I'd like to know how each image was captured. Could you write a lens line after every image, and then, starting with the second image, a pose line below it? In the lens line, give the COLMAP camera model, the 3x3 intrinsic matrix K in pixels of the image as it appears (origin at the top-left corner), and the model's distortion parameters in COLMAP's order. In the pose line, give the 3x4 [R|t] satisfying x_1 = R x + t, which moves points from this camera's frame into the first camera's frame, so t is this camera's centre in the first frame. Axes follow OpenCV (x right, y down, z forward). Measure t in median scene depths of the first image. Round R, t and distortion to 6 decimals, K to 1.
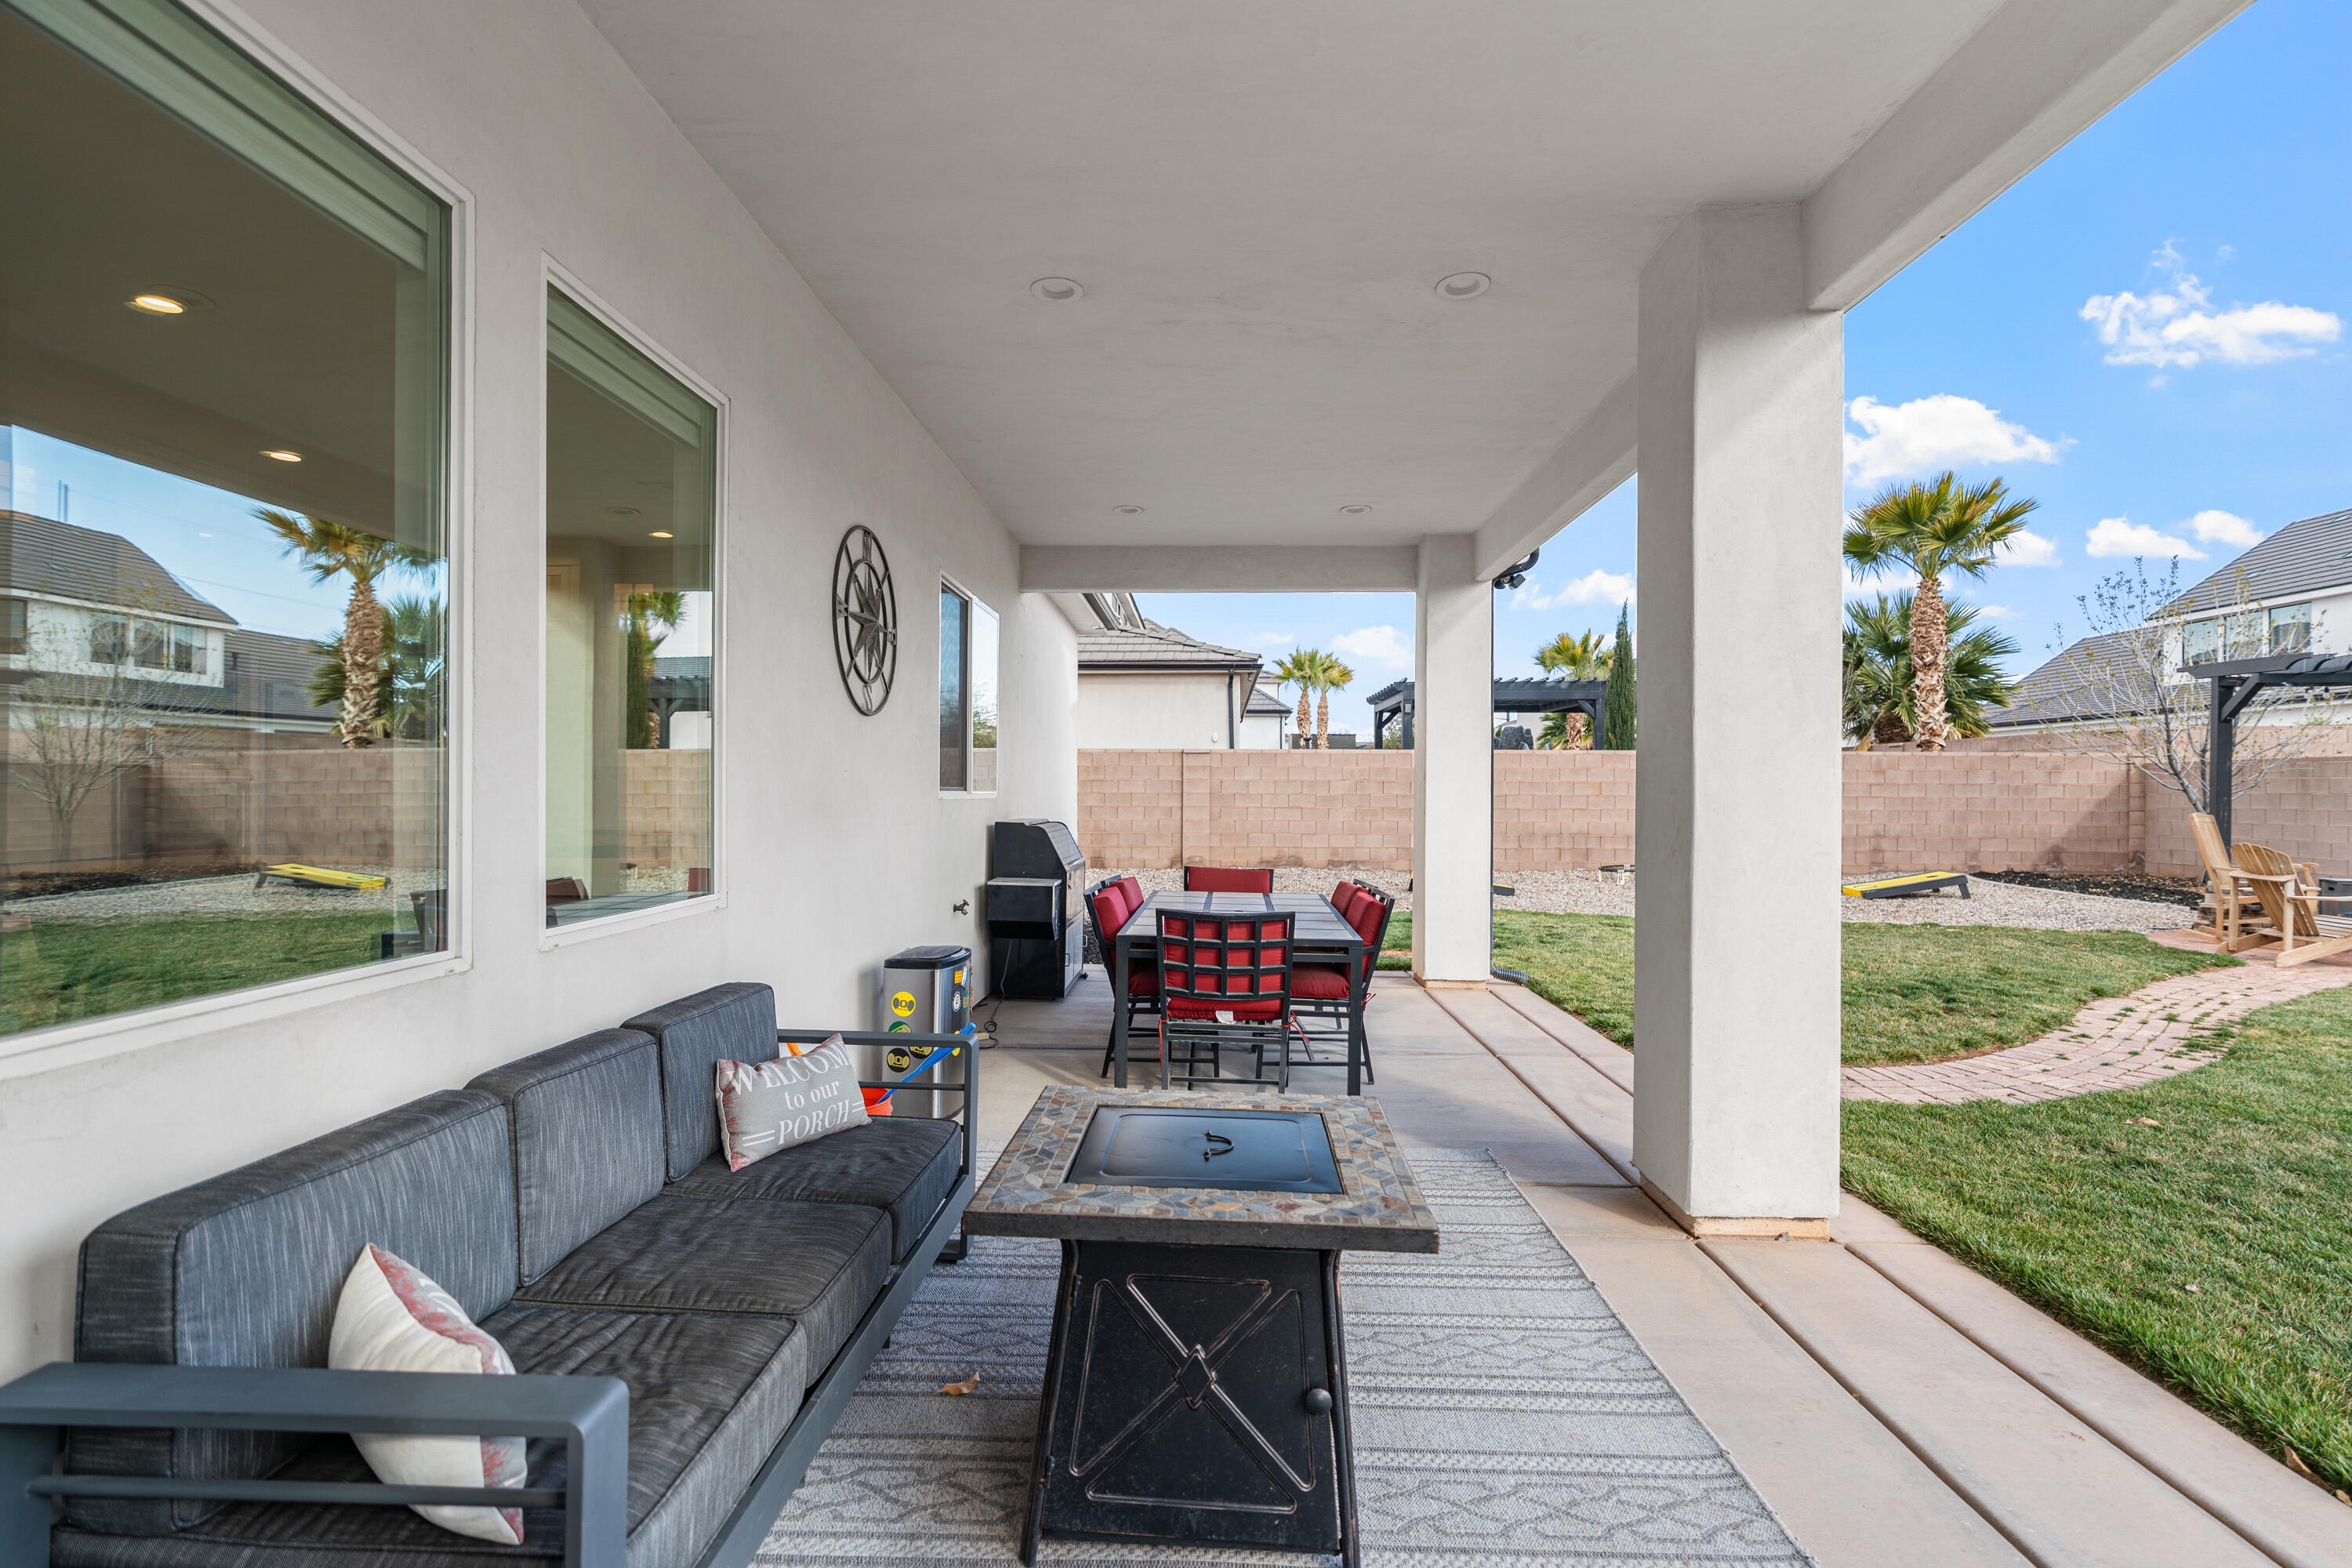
lens RADIAL K [[1080.6, 0, 1187.5], [0, 1080.6, 798.3], [0, 0, 1]] dist [-0.008228, 0.003121]
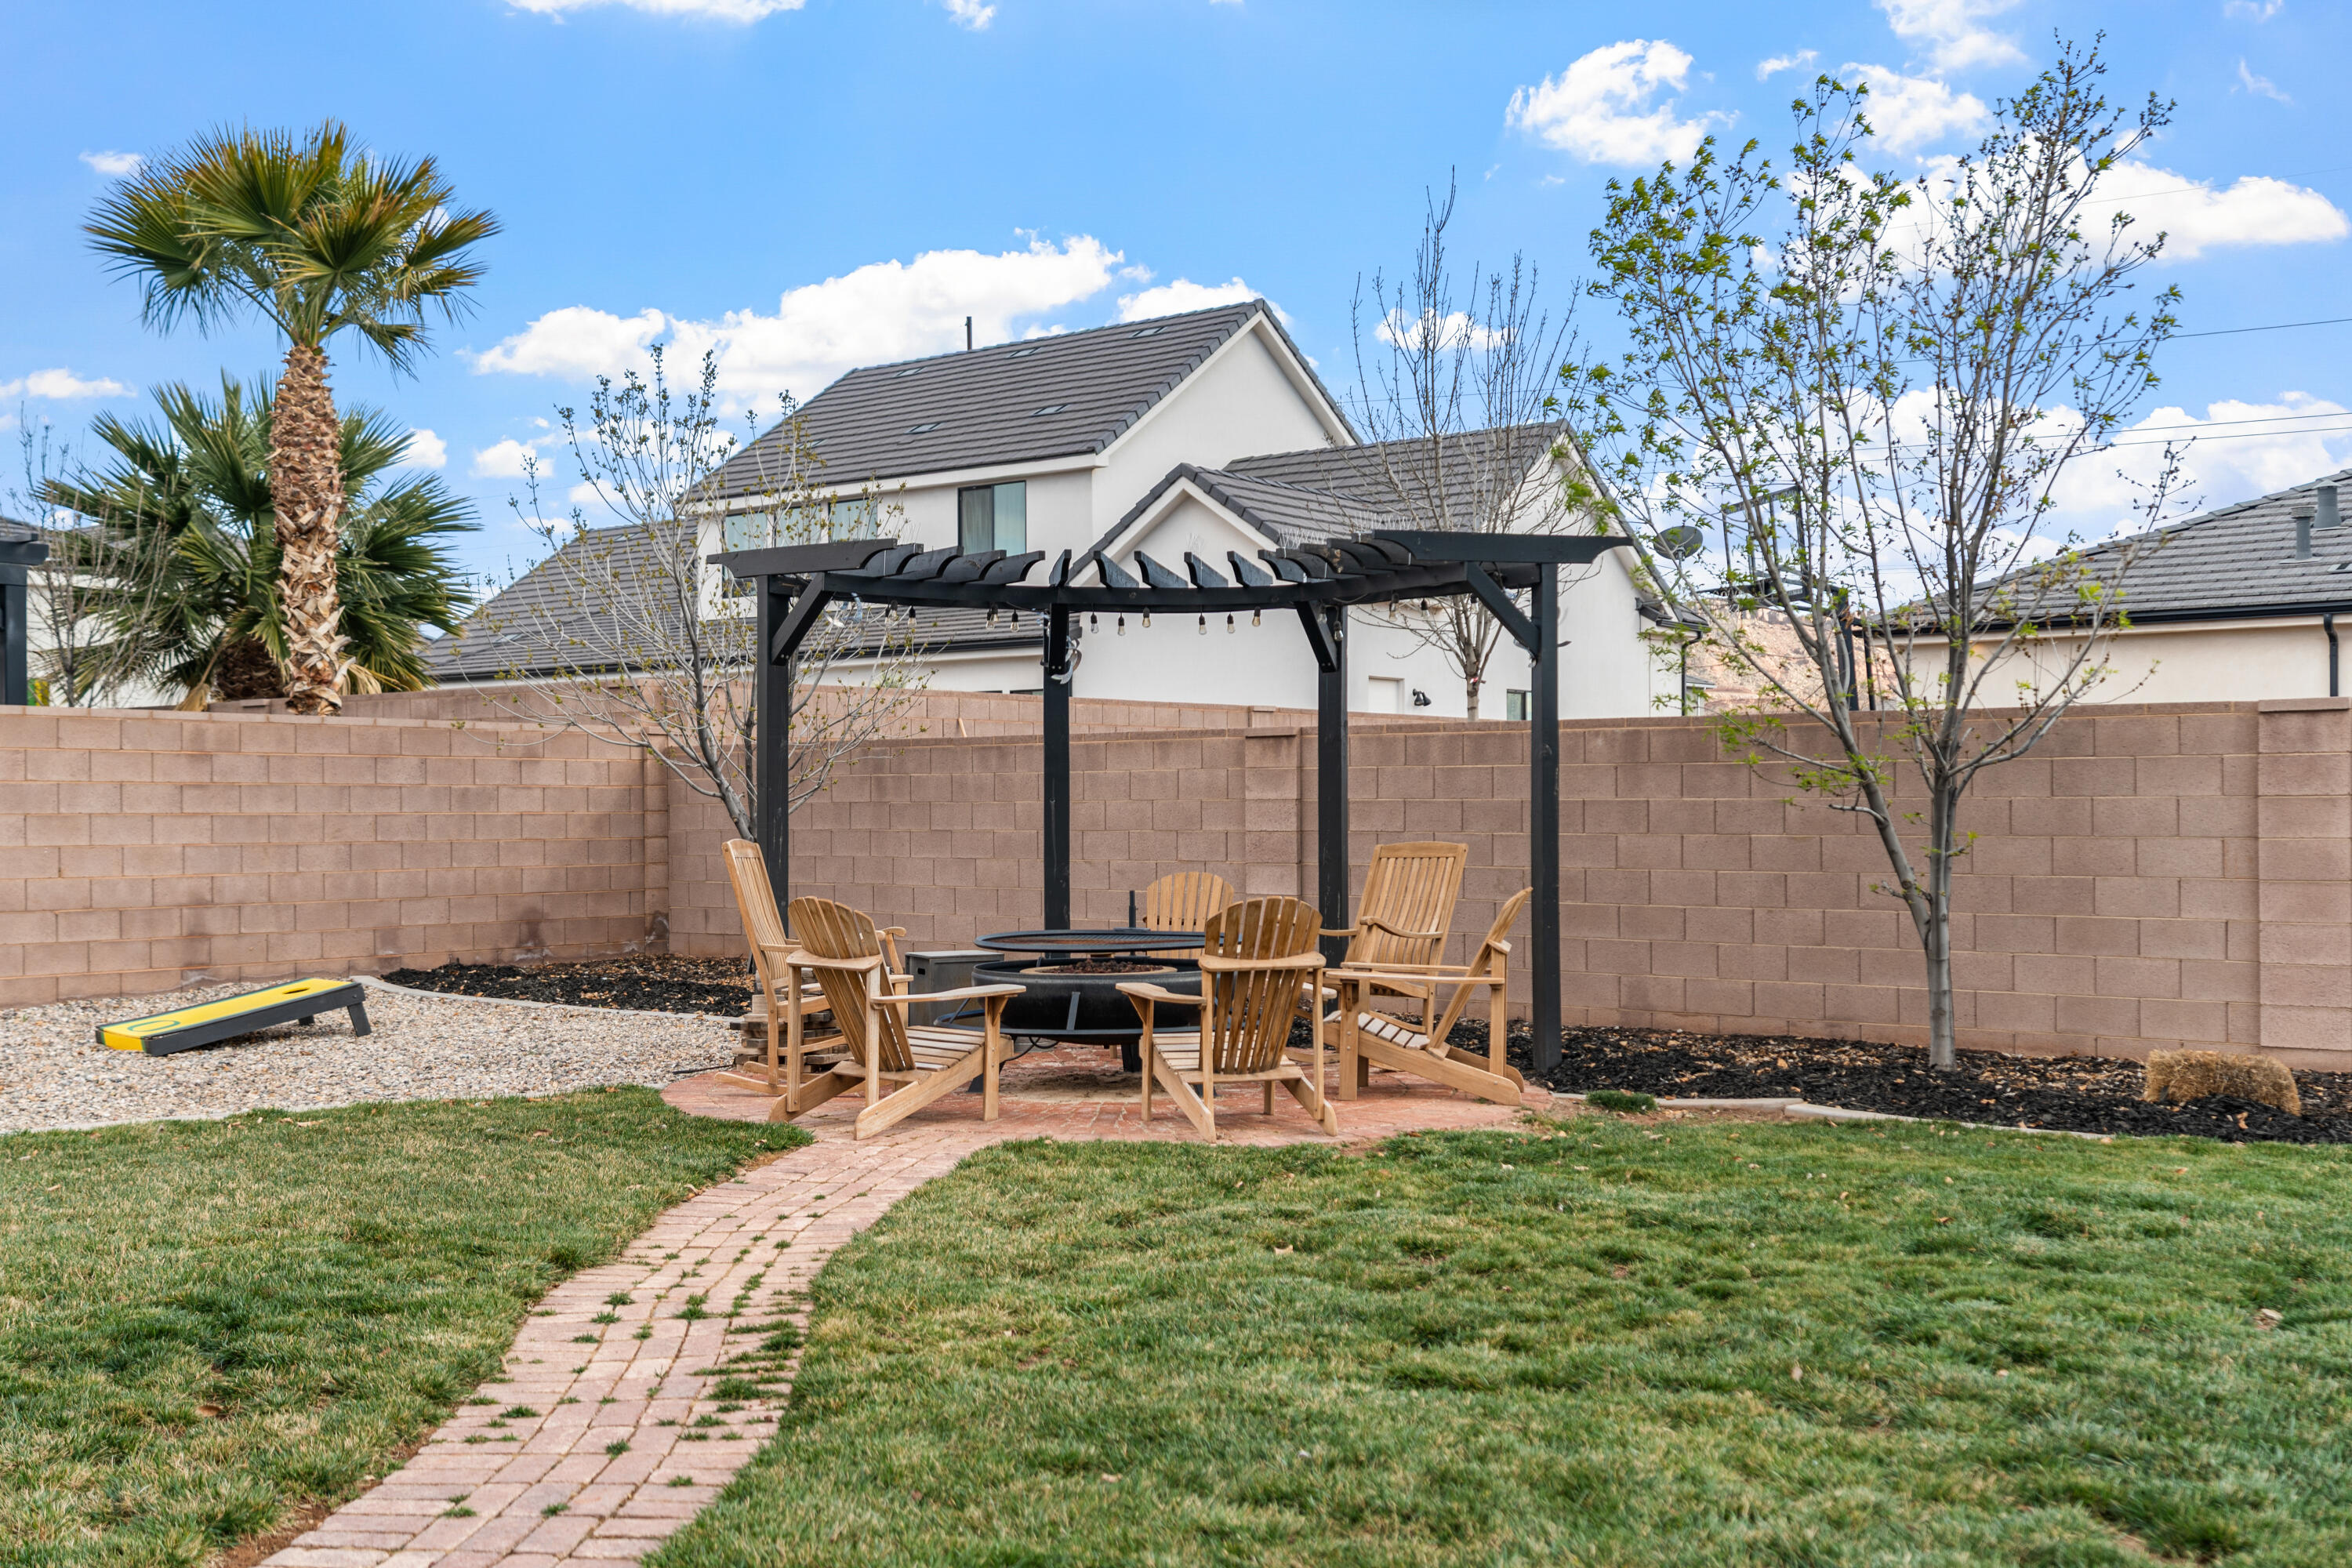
lens RADIAL K [[2288.9, 0, 1176.1], [0, 2288.9, 794.0], [0, 0, 1]] dist [0.038584, 0.000000]
pose [[0.589893, -0.000326, 0.807482, 0.134888], [0.010973, 0.999911, -0.007612, 0.002363], [-0.807407, 0.013351, 0.589844, 0.140679]]
